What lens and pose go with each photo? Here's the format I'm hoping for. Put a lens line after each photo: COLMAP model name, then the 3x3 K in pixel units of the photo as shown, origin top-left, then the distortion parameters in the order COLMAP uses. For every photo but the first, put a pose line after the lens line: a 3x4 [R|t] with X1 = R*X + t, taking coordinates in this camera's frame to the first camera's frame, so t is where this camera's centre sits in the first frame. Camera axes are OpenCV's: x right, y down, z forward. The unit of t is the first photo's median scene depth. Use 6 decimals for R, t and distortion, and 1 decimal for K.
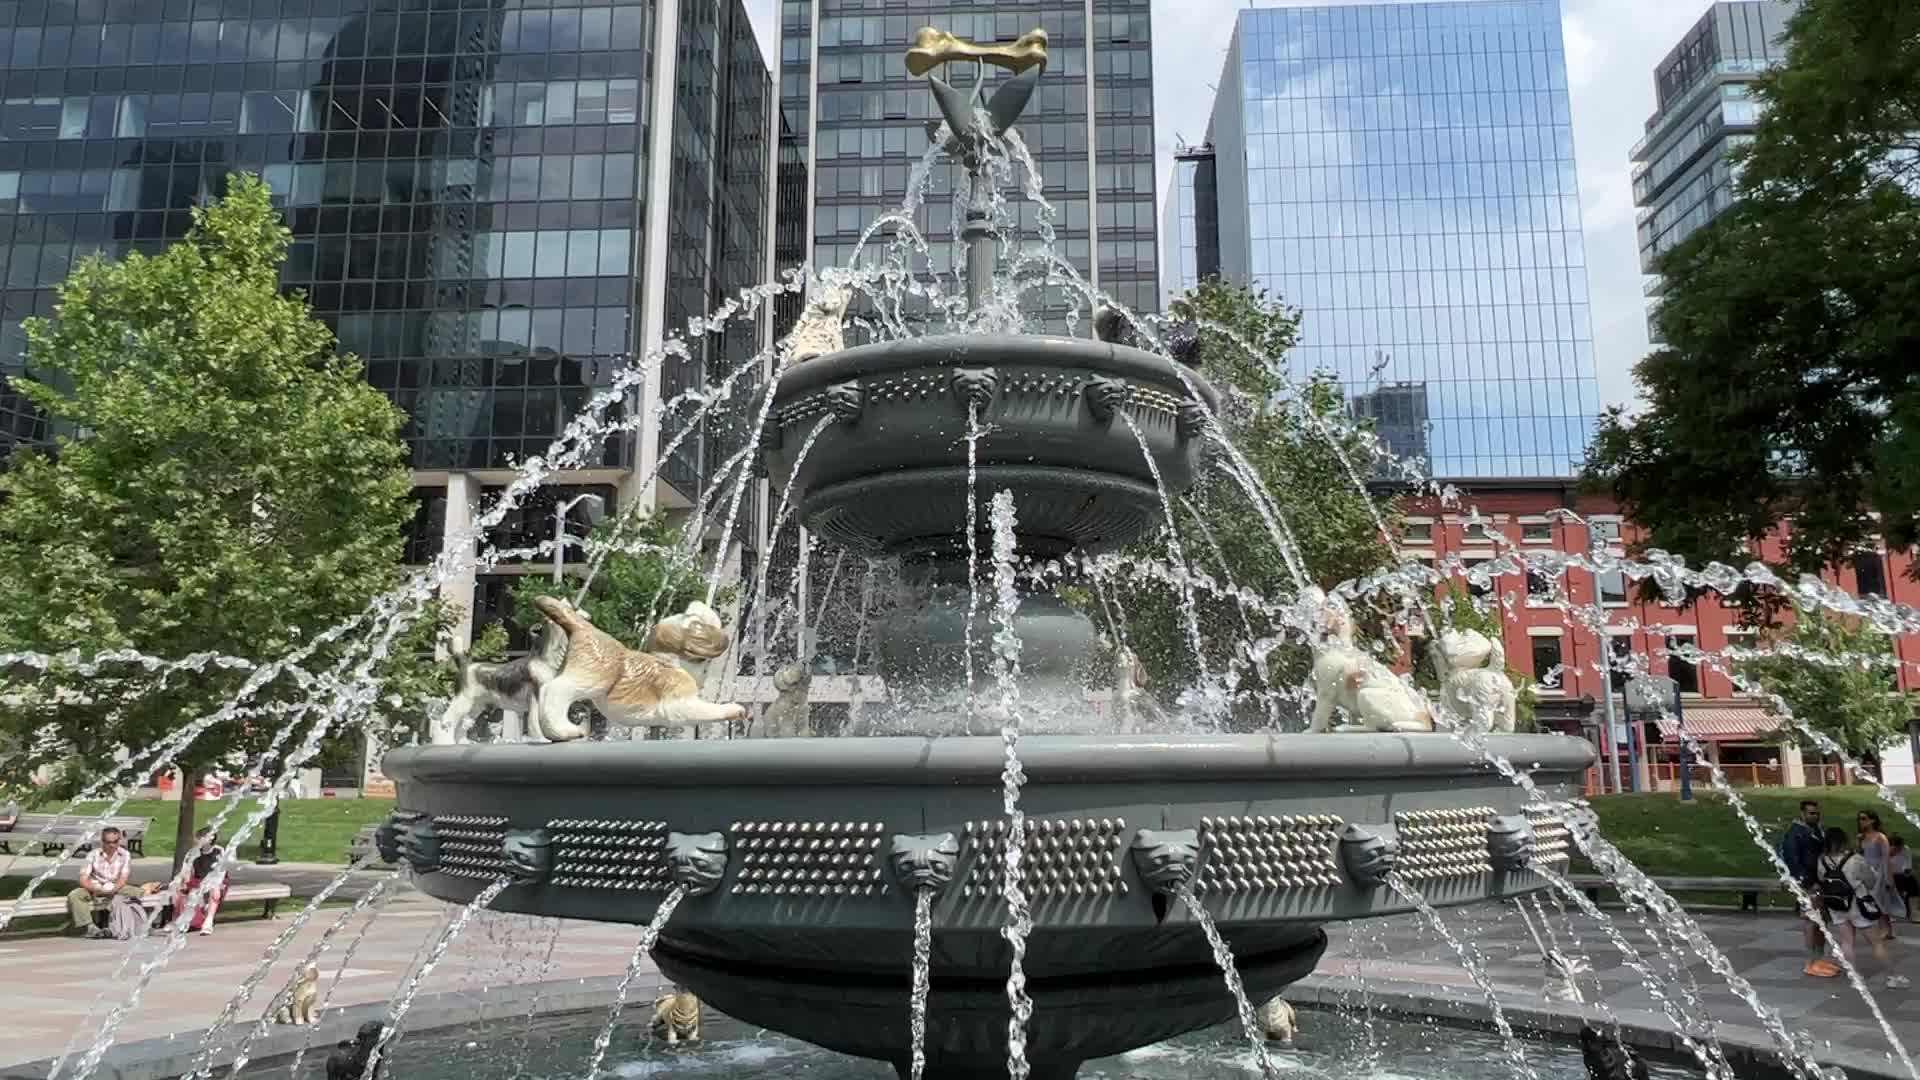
lens RADIAL K [[1239.8, 0, 962.2], [0, 1239.8, 533.0], [0, 0, 1]] dist [0.000618, -0.003881]
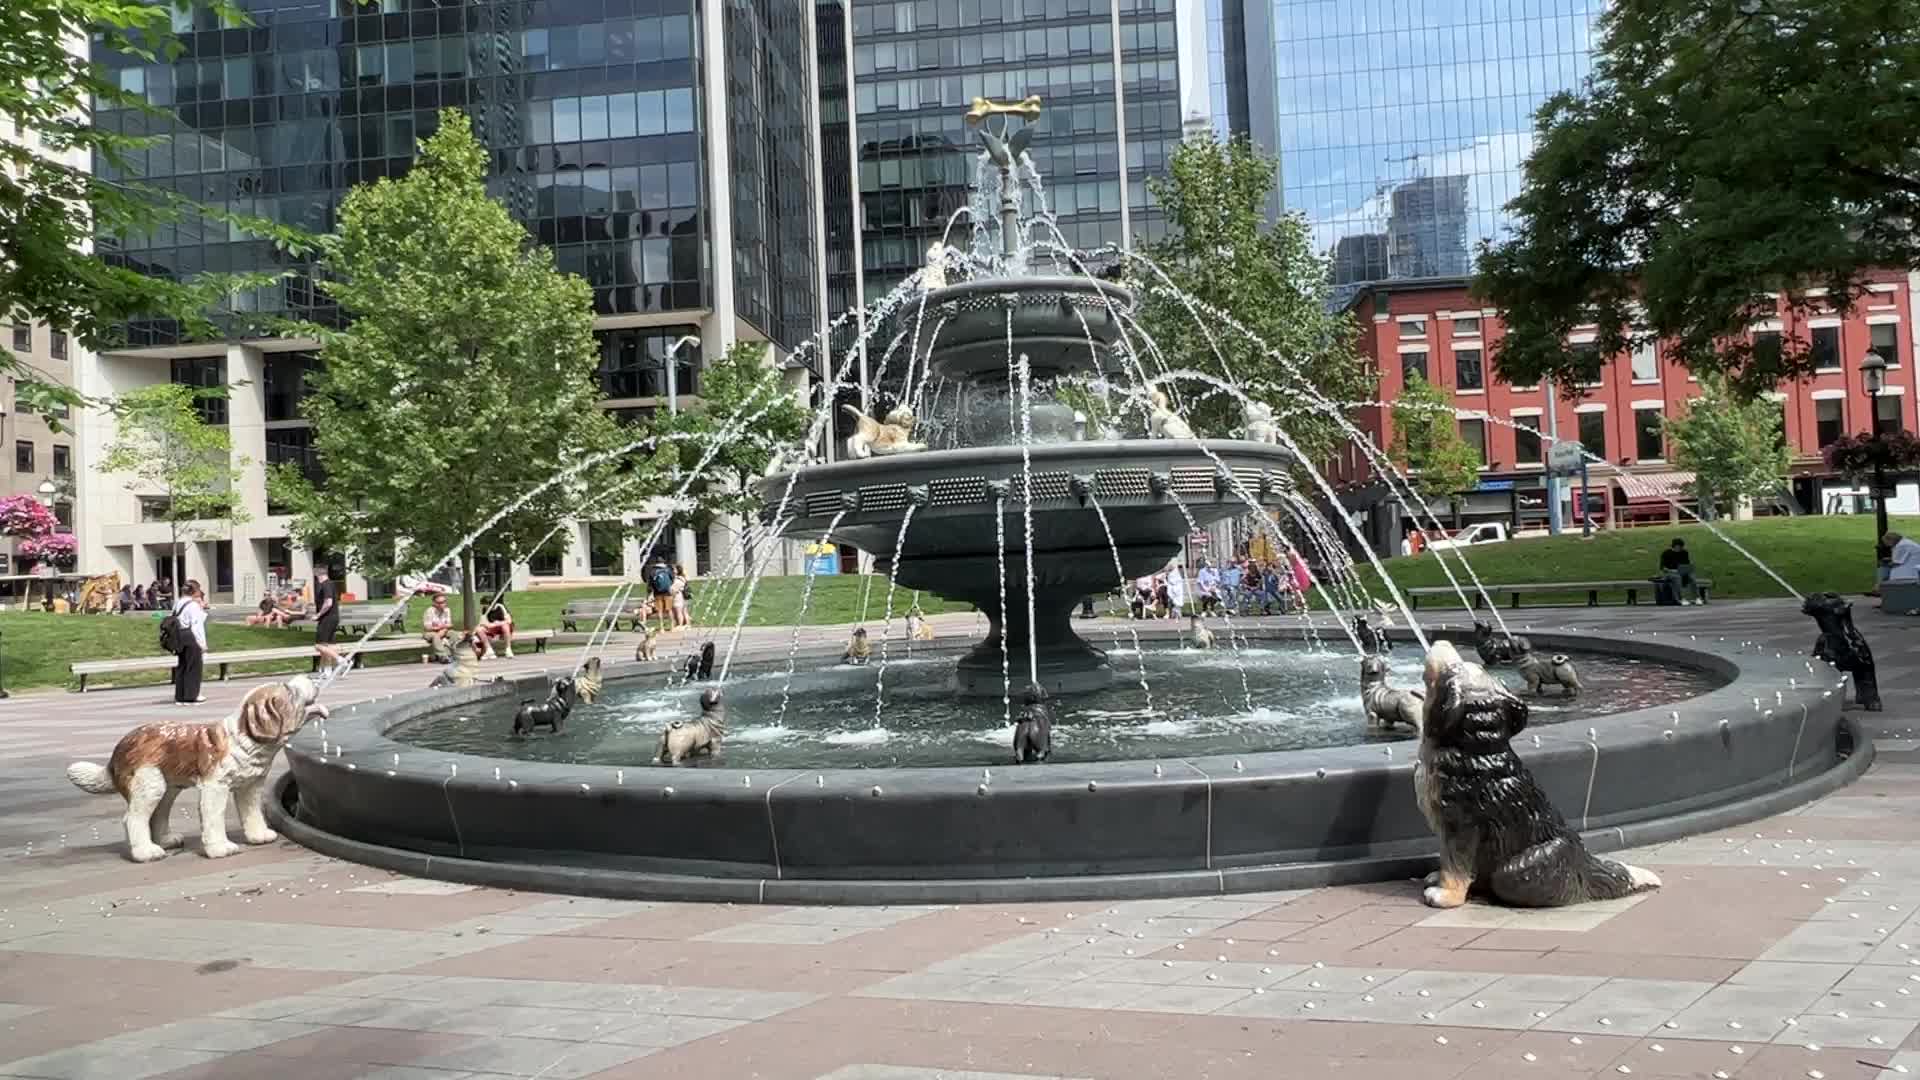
lens RADIAL K [[1191.4, 0, 960.0], [0, 1191.4, 540.0], [0, 0, 1]] dist [-0.000791, -0.001854]
pose [[0.997892, -0.045812, -0.045961, 0.000016], [0.052540, 0.986063, 0.157861, -0.012364], [0.038088, -0.159943, 0.986391, -0.360665]]
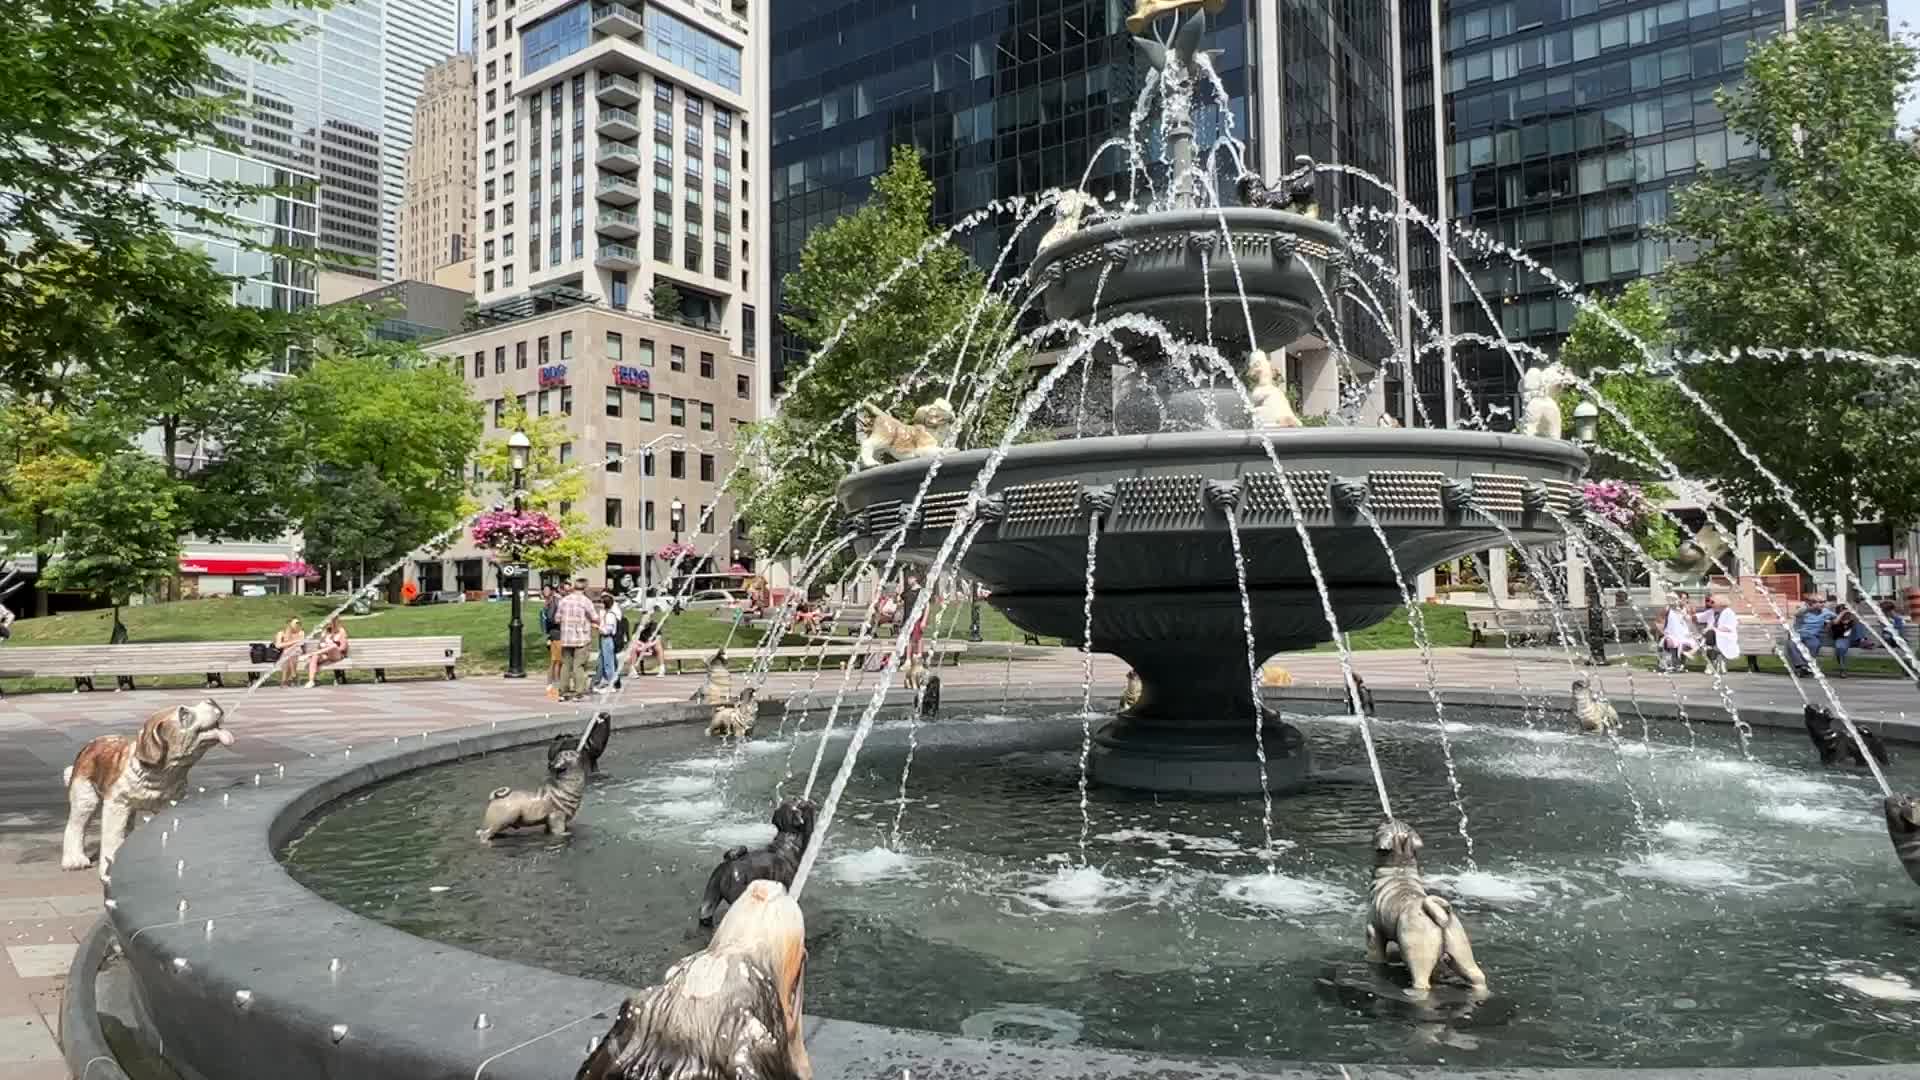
lens RADIAL K [[1159.7, 0, 960.0], [0, 1159.7, 540.0], [0, 0, 1]] dist [-0.002090, 0.000594]
pose [[0.842353, -0.036646, -0.537679, 0.200569], [0.109624, 0.988478, 0.104372, 0.022763], [0.527659, -0.146860, 0.836665, -0.137810]]
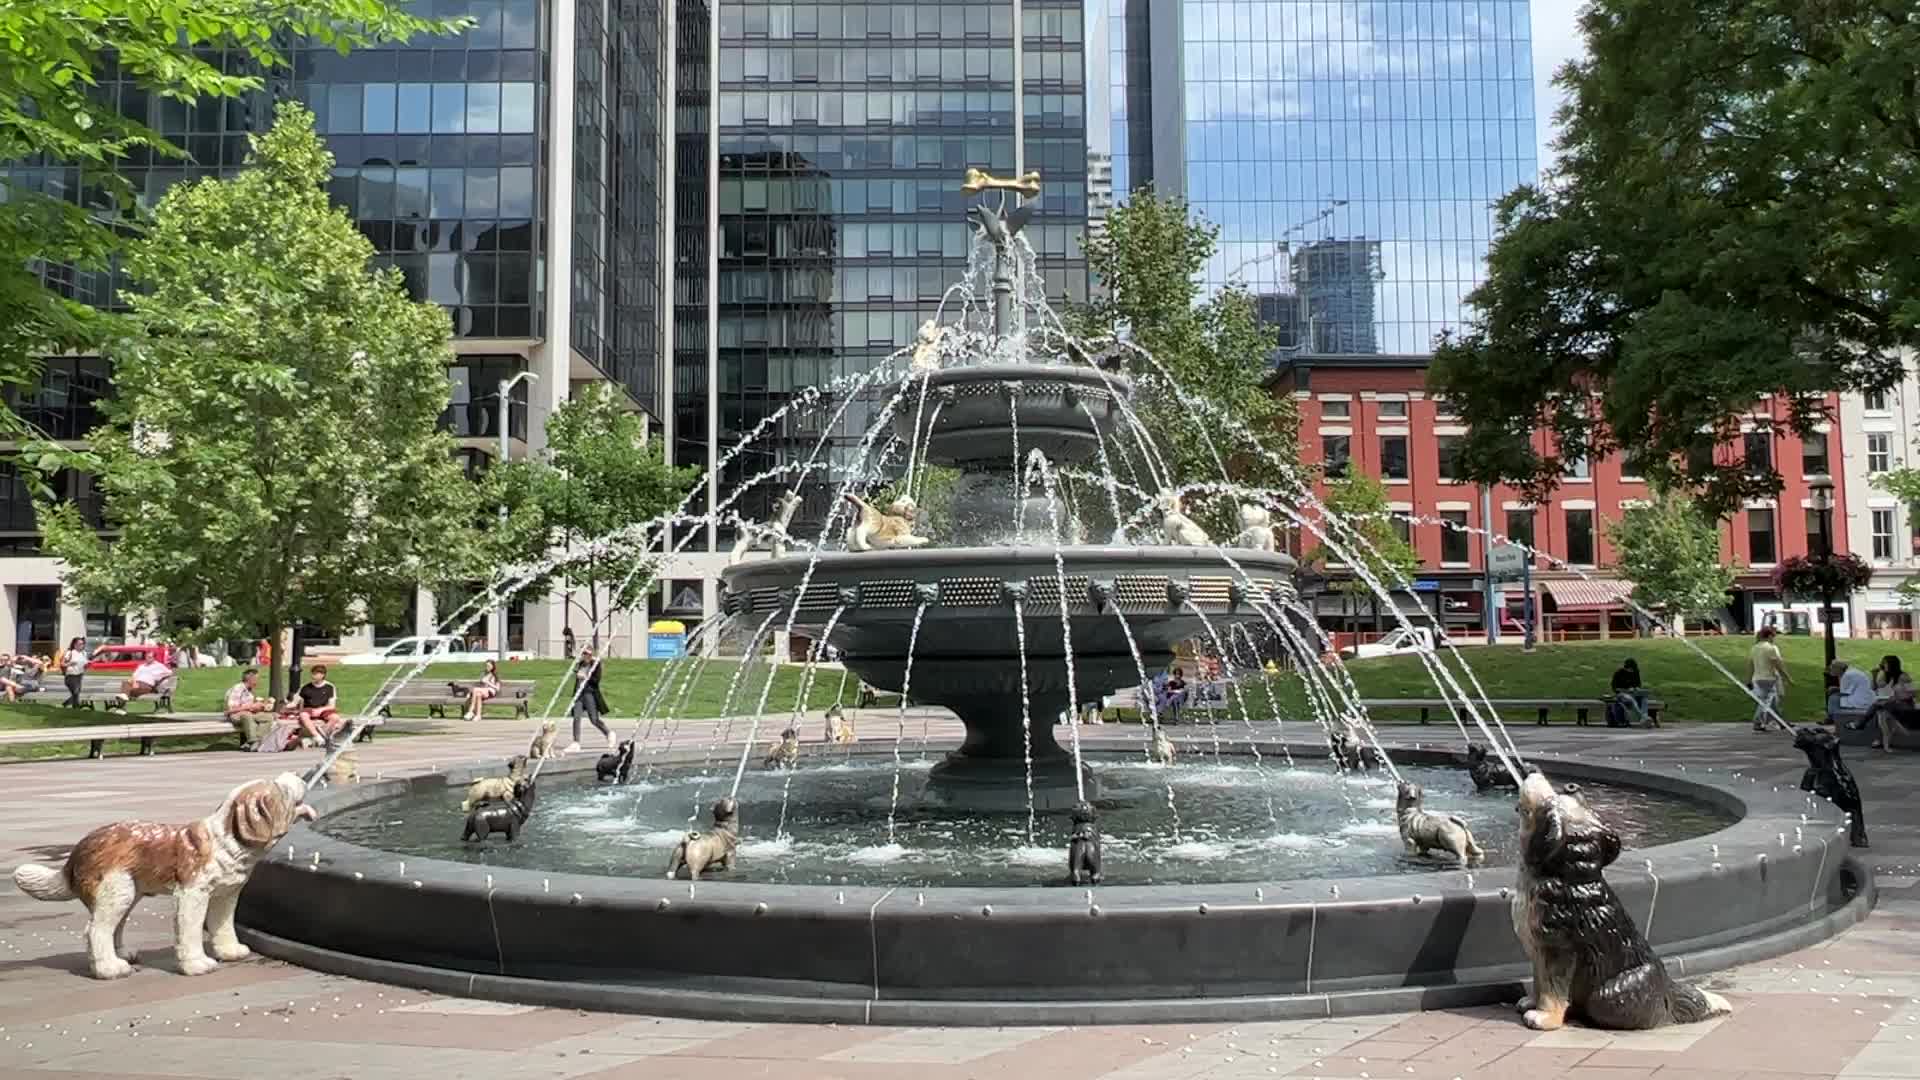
lens RADIAL K [[1393.6, 0, 959.3], [0, 1393.6, 535.6], [0, 0, 1]] dist [0.001515, -0.006947]
pose [[0.997451, -0.002103, 0.071326, -0.076542], [-0.005043, 0.994989, 0.099859, -0.033636], [-0.071179, -0.099965, 0.992442, -0.416849]]
